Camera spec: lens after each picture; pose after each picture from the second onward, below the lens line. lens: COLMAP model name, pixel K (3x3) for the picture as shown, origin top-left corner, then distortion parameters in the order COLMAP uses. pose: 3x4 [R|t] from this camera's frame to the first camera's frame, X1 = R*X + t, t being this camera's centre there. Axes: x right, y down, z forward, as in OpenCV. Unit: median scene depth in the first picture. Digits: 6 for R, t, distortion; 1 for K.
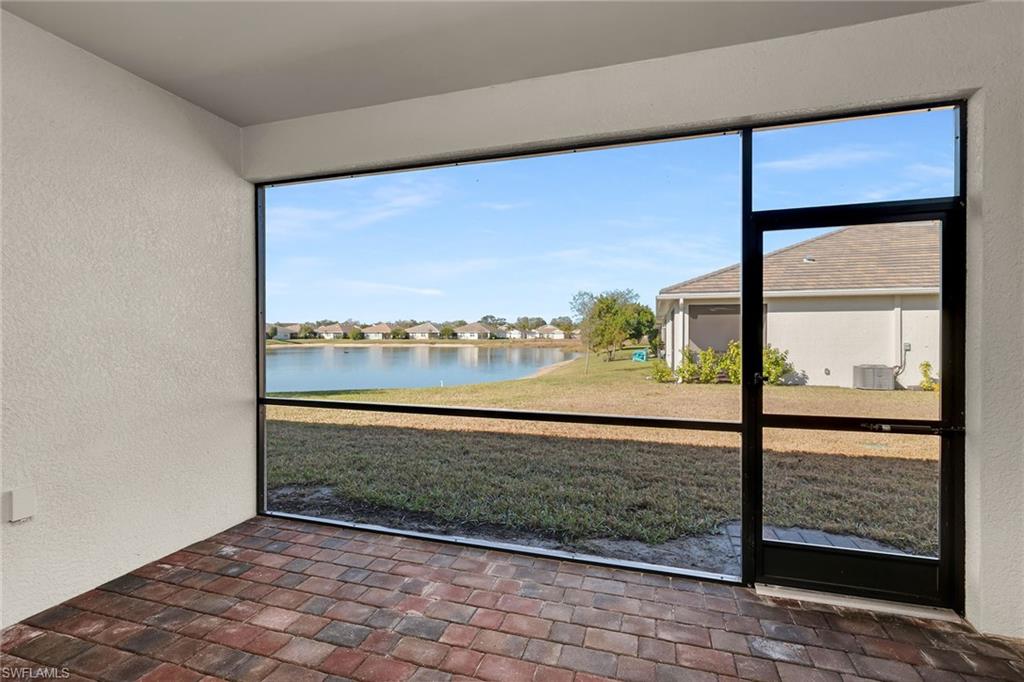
lens RADIAL K [[479.2, 0, 495.2], [0, 479.2, 342.0], [0, 0, 1]] dist [-0.000181, 0.000803]
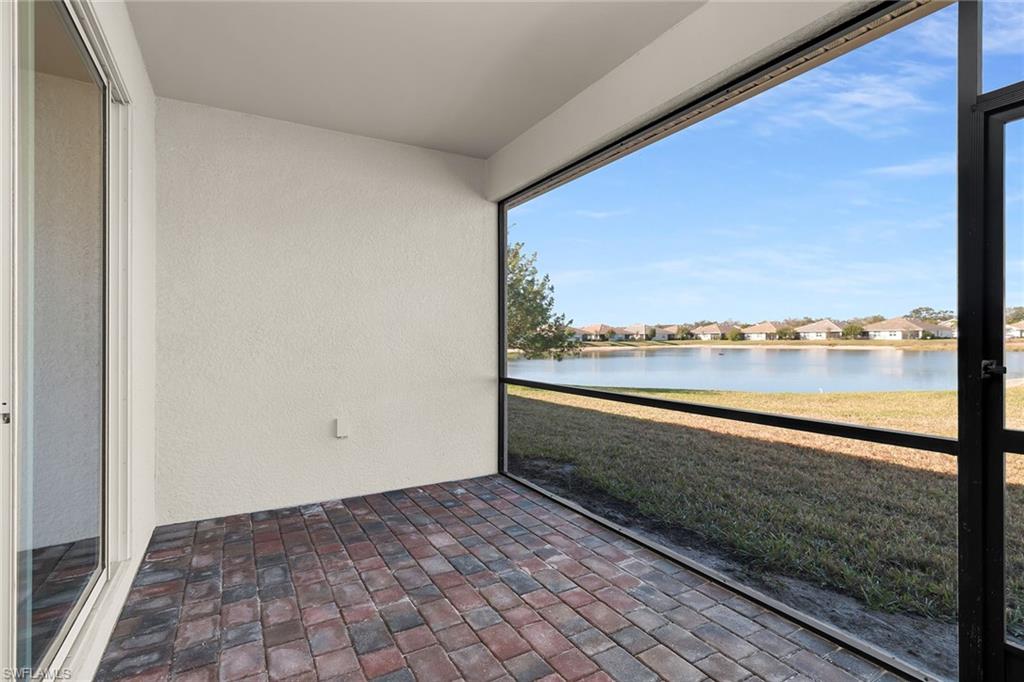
lens RADIAL K [[495.0, 0, 512.0], [0, 495.0, 341.0], [0, 0, 1]] dist [0.001392, 0.000817]
pose [[0.732909, -0.003024, -0.680320, 0.379067], [-0.002578, 0.999971, -0.007222, 0.033449], [0.680322, 0.007047, 0.732879, 0.096792]]
